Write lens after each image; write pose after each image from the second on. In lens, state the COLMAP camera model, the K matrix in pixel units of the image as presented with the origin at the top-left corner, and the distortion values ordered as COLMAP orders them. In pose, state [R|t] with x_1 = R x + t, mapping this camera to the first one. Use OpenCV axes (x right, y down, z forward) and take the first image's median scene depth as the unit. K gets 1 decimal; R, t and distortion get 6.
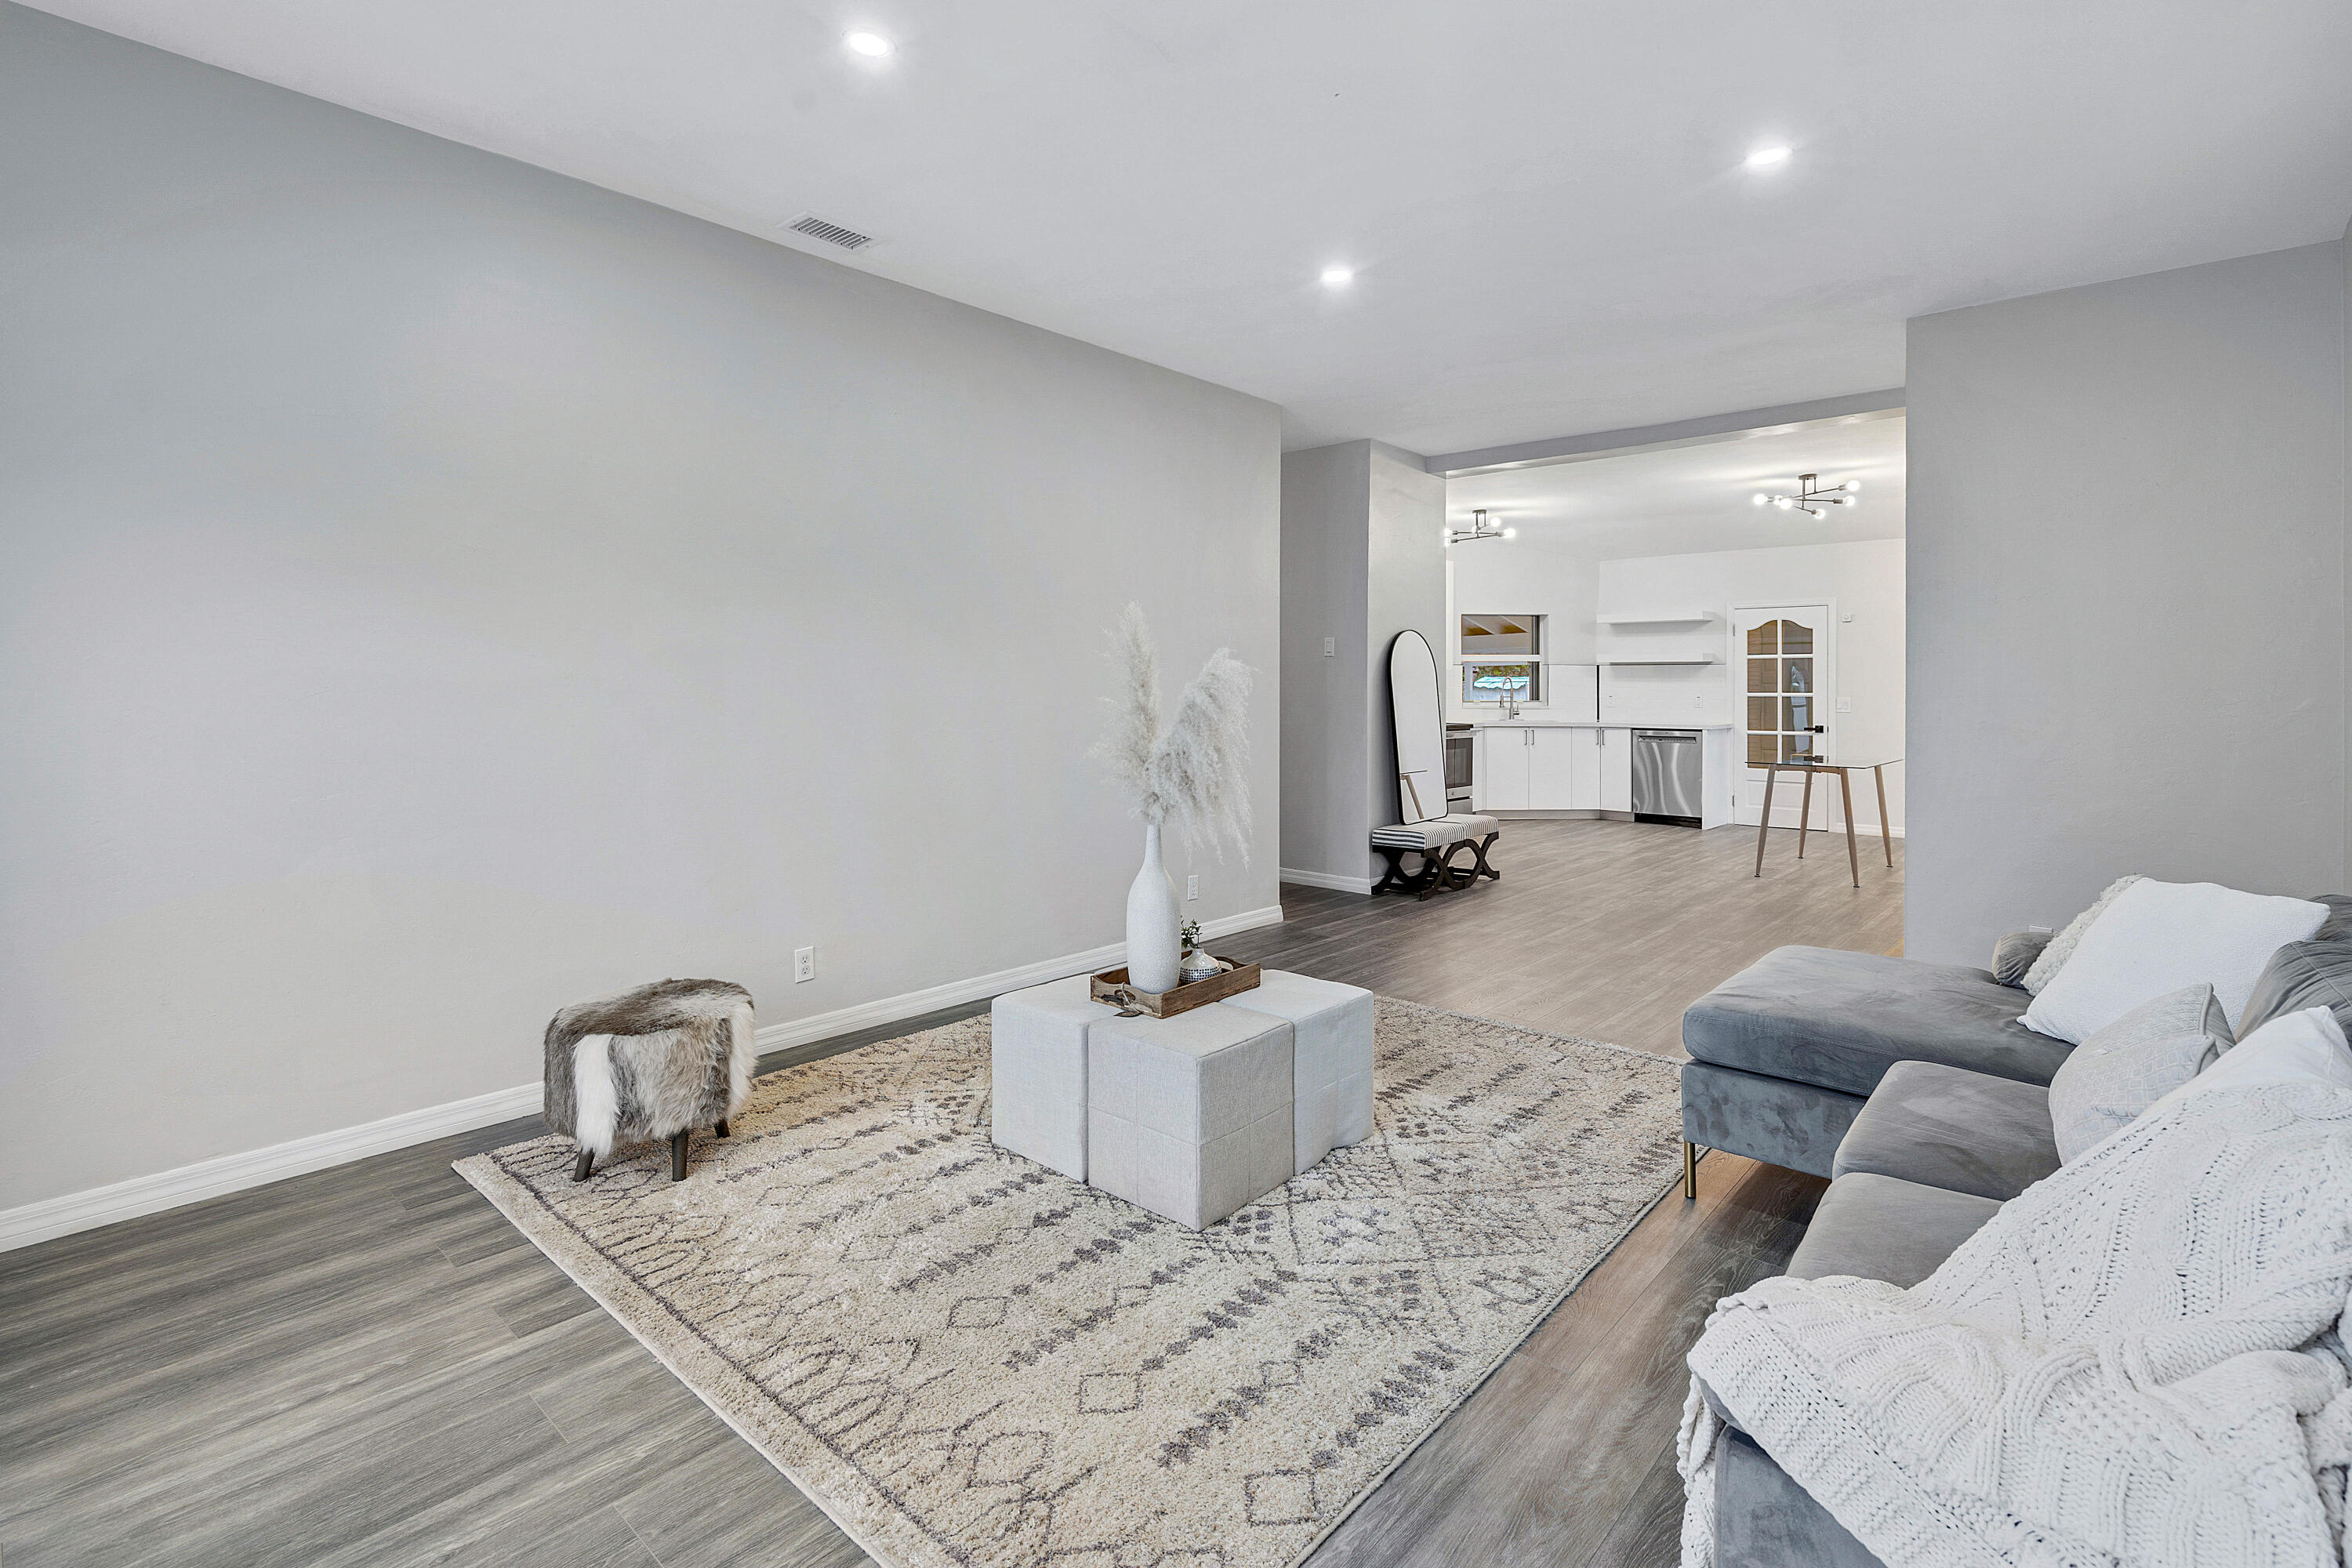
lens RADIAL K [[1113.3, 0, 1180.4], [0, 1113.3, 672.6], [0, 0, 1]] dist [0.000301, -0.017726]
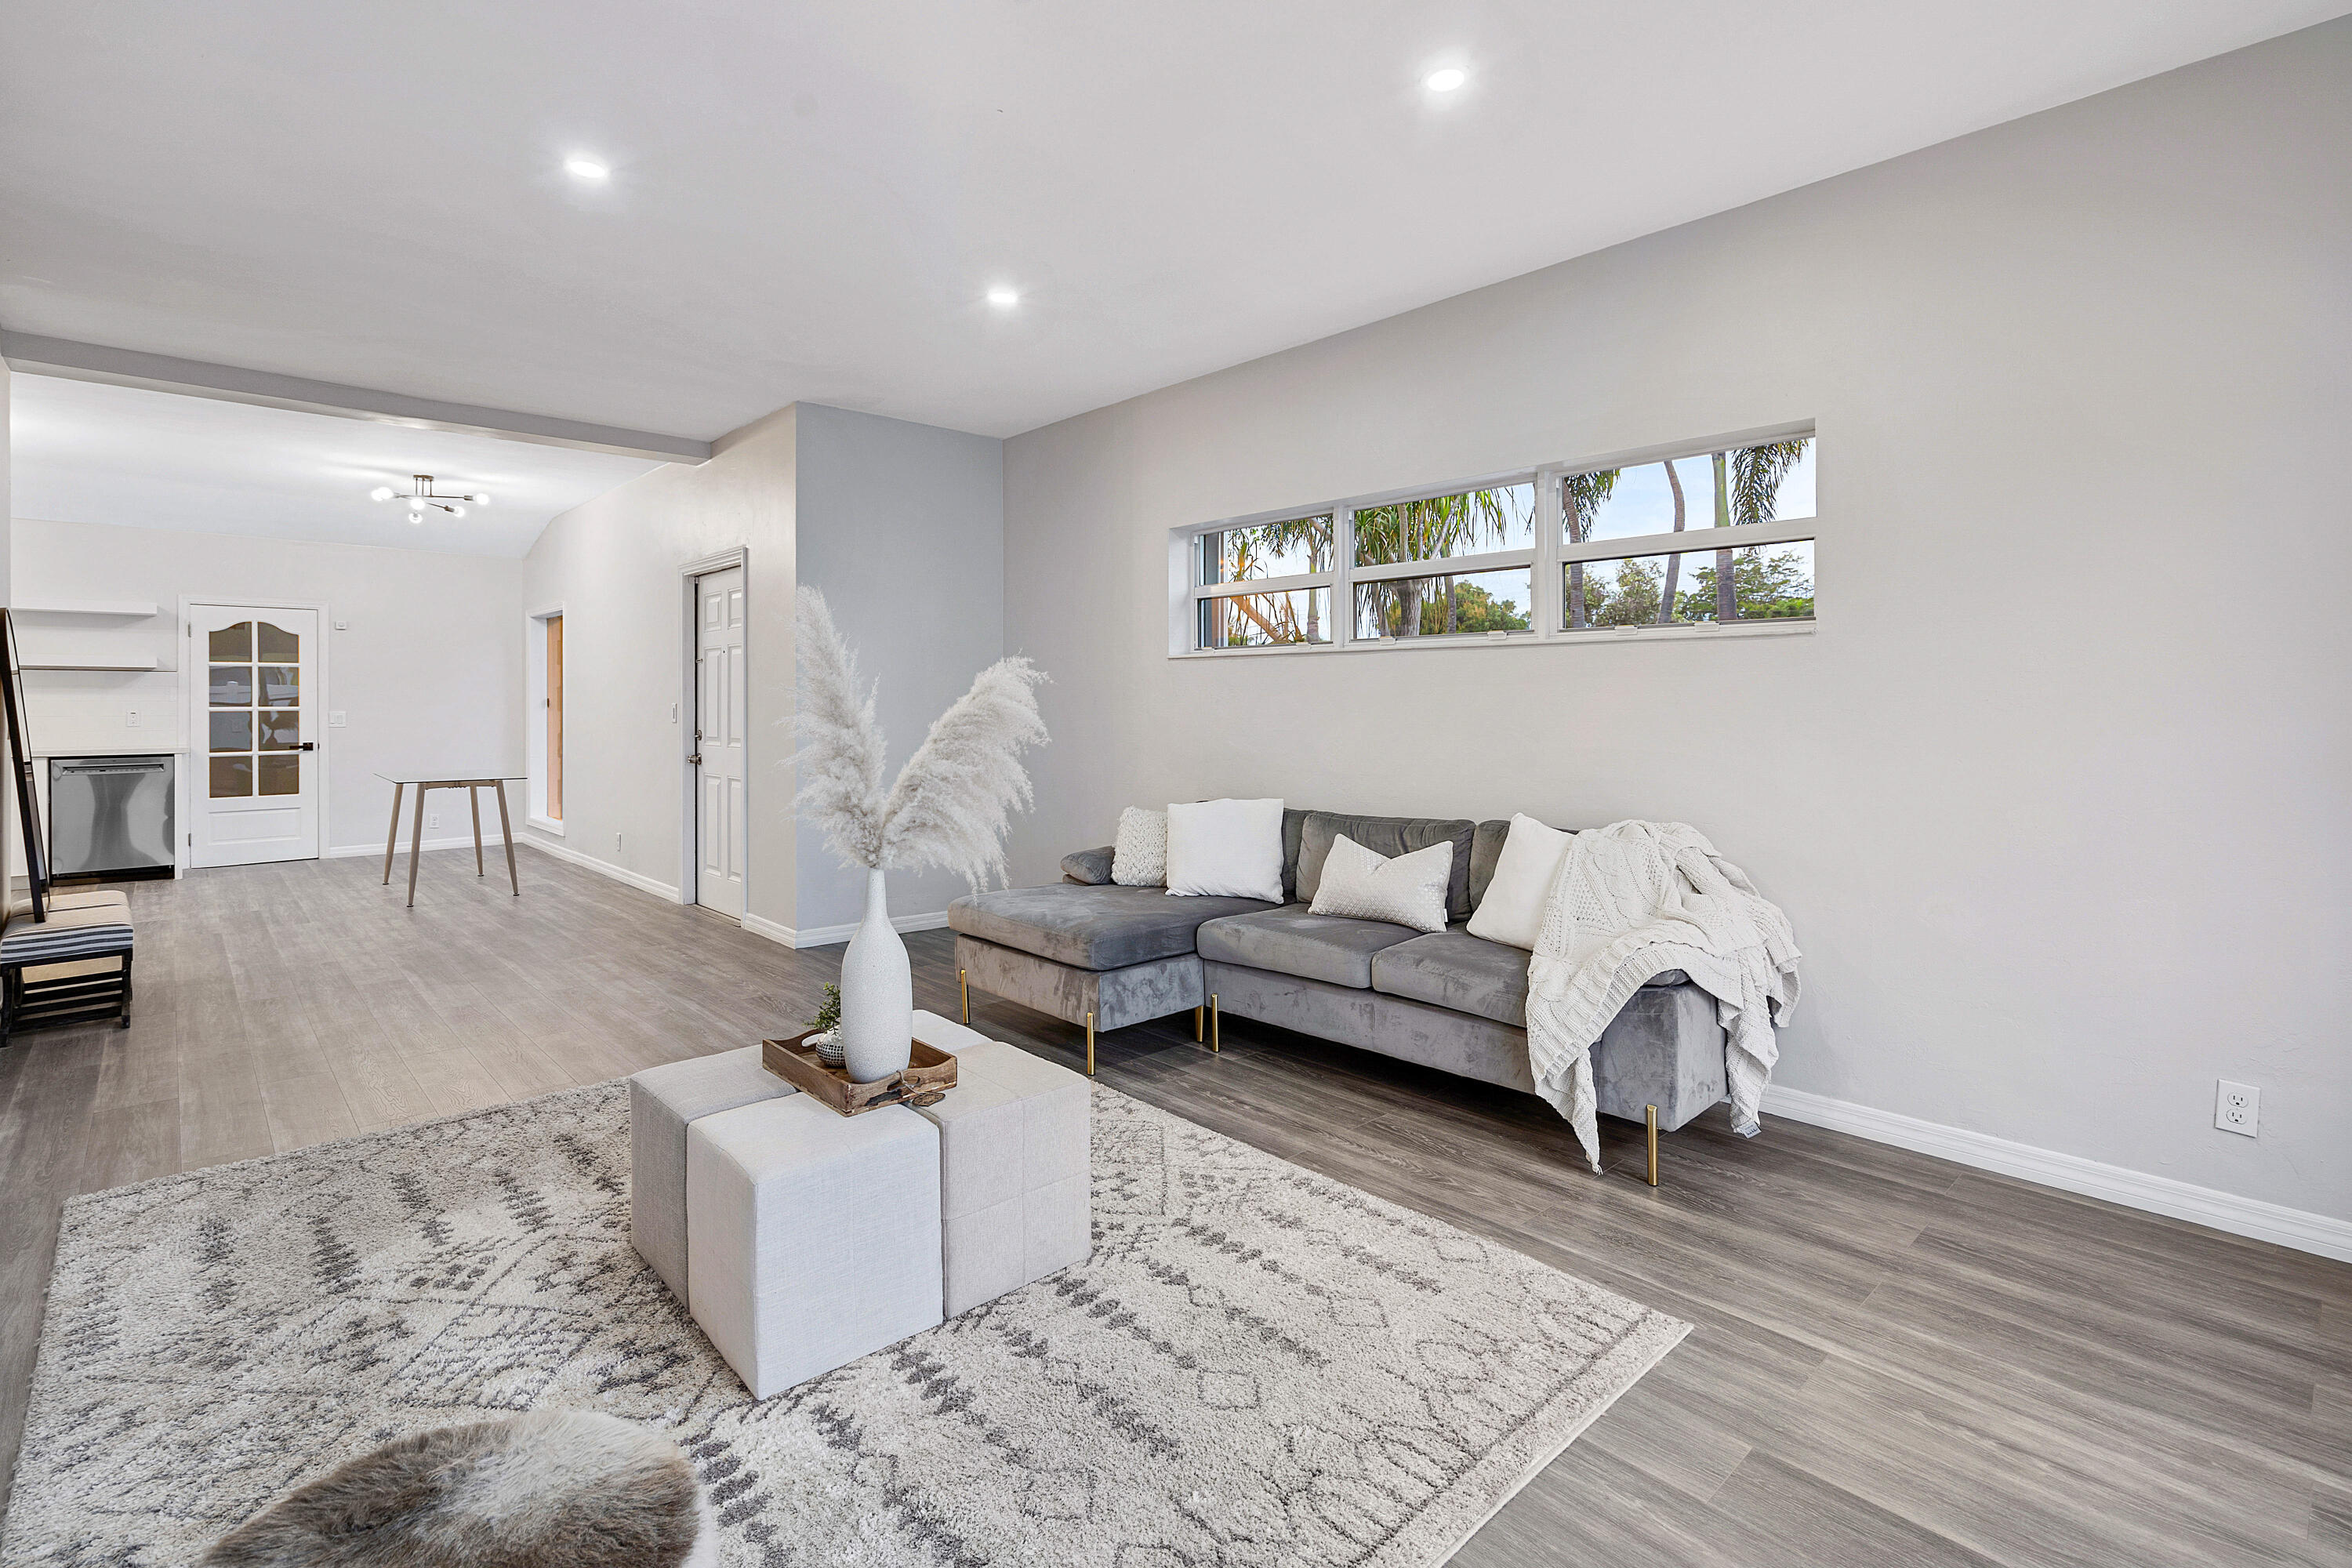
lens RADIAL K [[1091.2, 0, 1186.6], [0, 1091.2, 708.2], [0, 0, 1]] dist [-0.013203, 0.000079]
pose [[0.091574, -0.011524, 0.995732, -0.294512], [-0.010019, 0.999872, 0.012493, 0.002112], [-0.995748, -0.011120, 0.091447, 0.265536]]
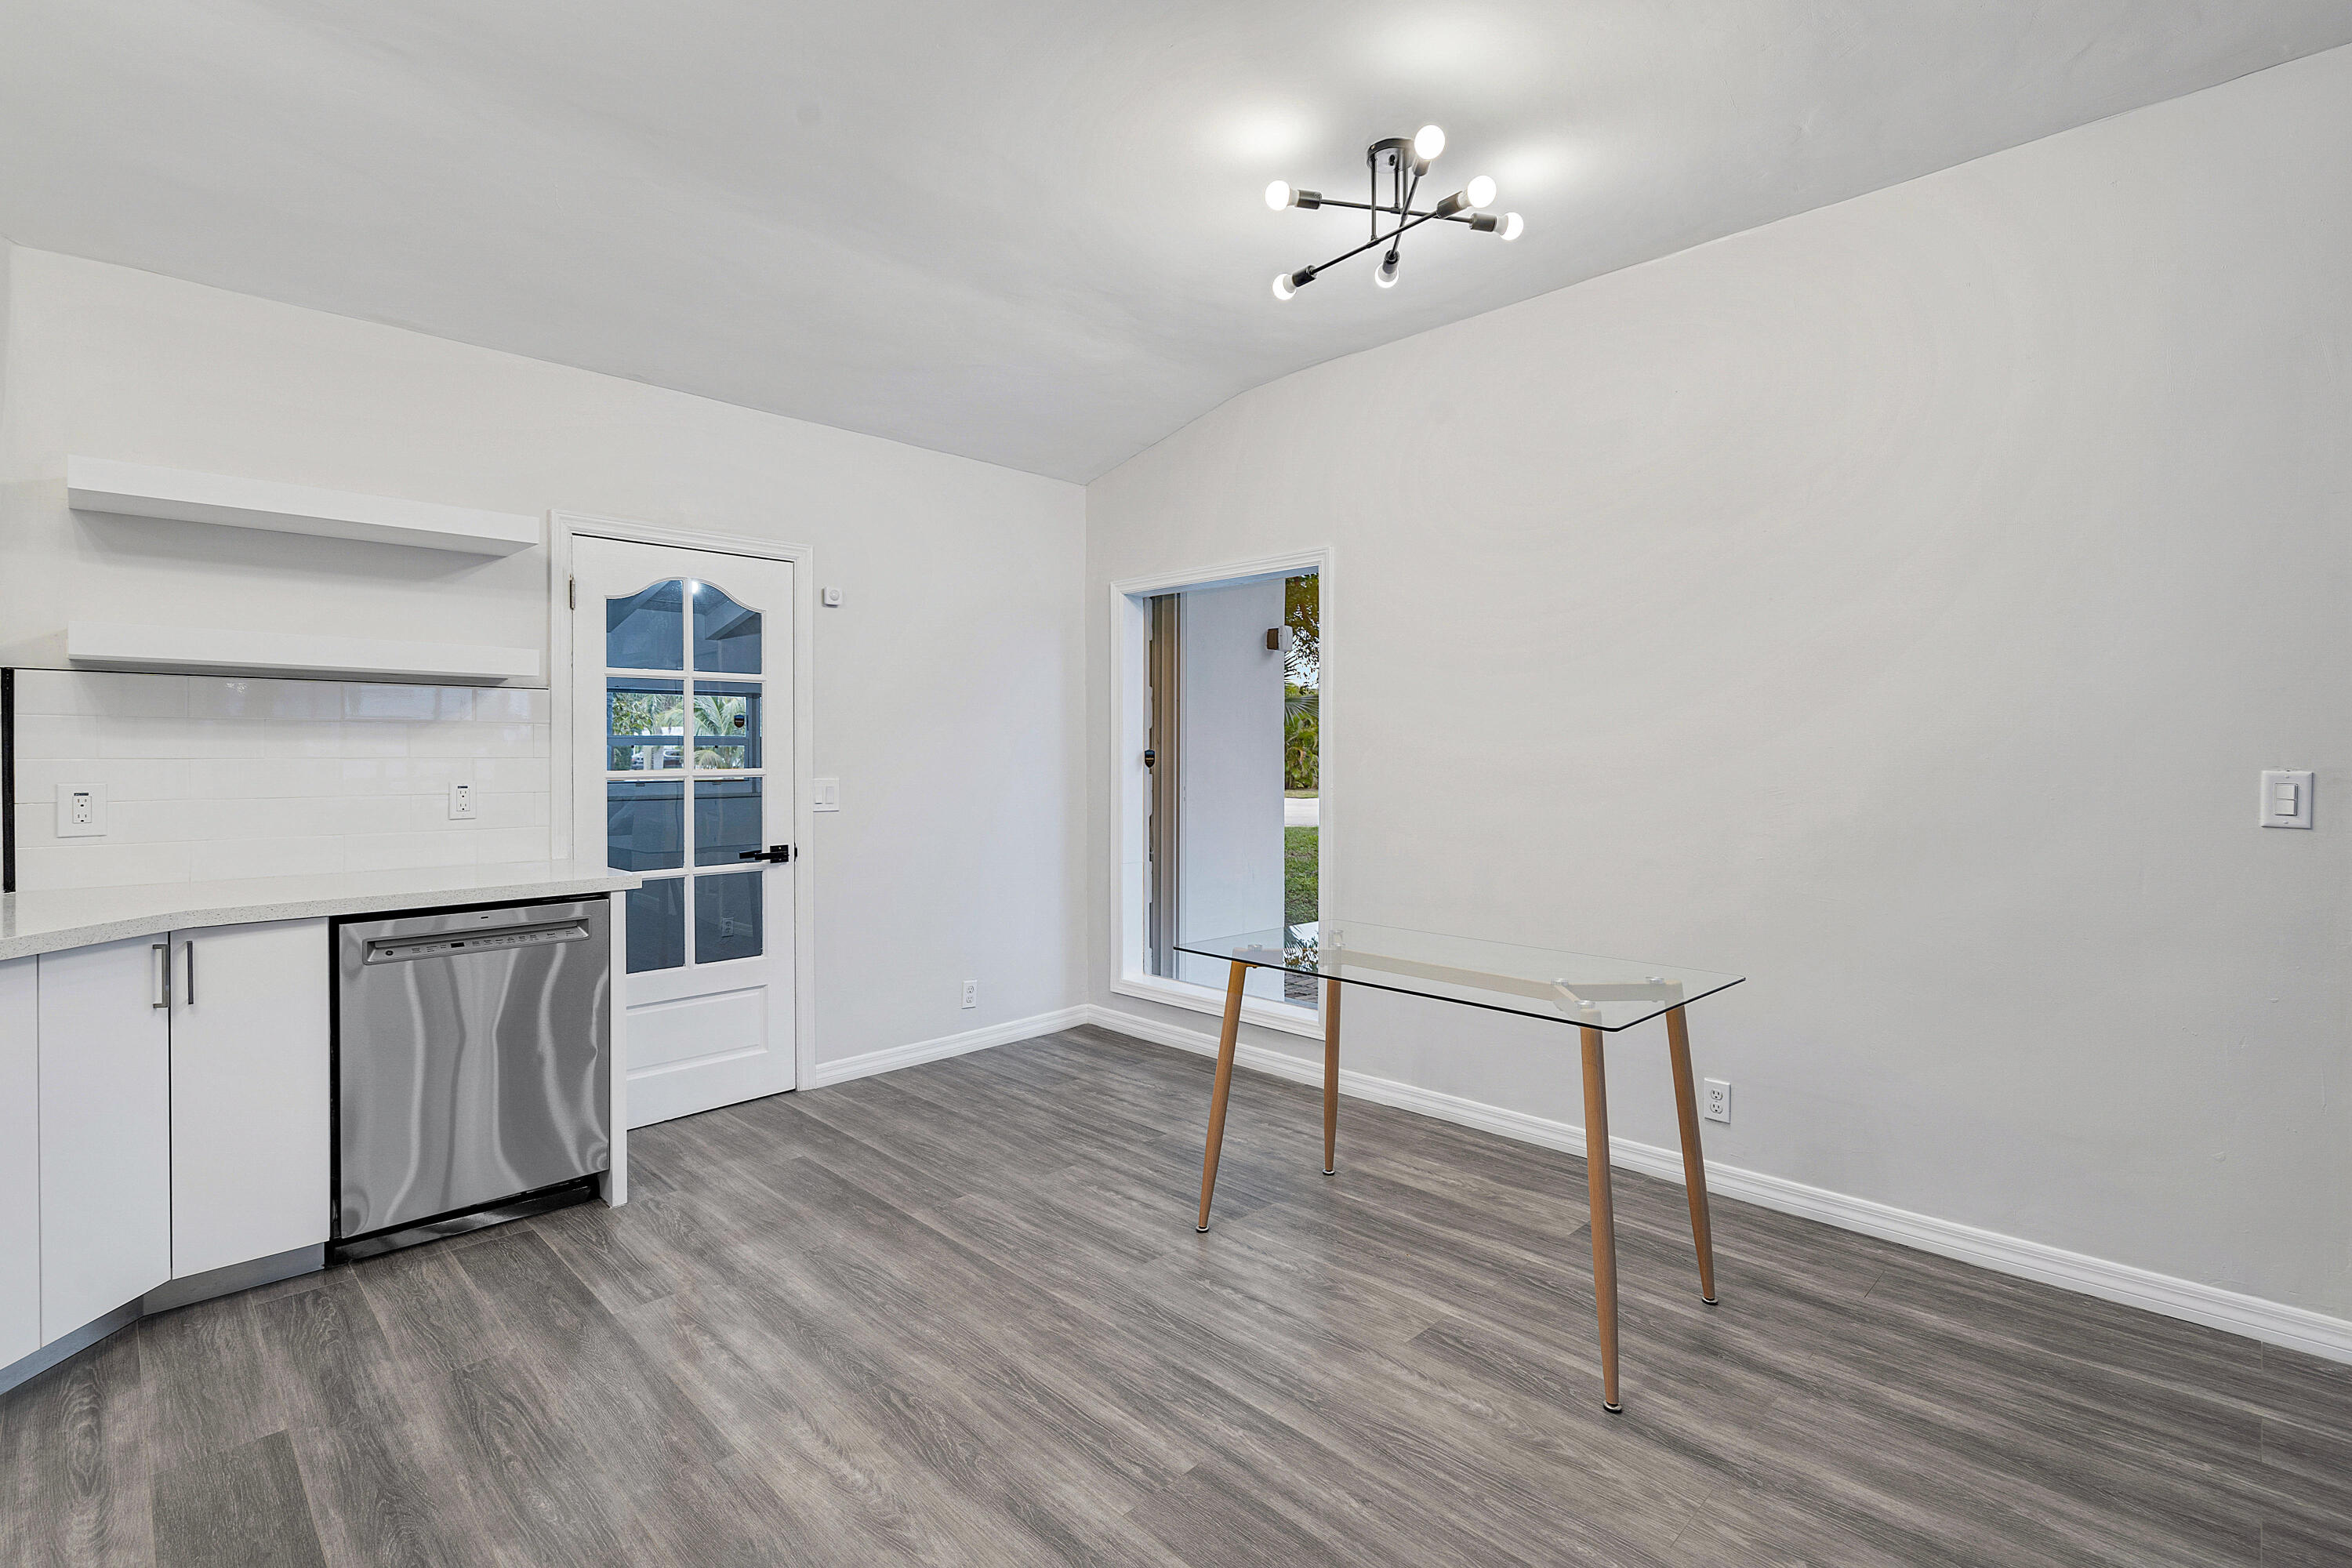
lens RADIAL K [[1097.7, 0, 1173.0], [0, 1097.7, 760.8], [0, 0, 1]] dist [-0.000005, -0.009055]
pose [[0.063610, -0.016973, 0.997831, 0.215350], [-0.013402, 0.999751, 0.017860, 0.007771], [-0.997885, -0.014509, 0.063366, 1.042610]]
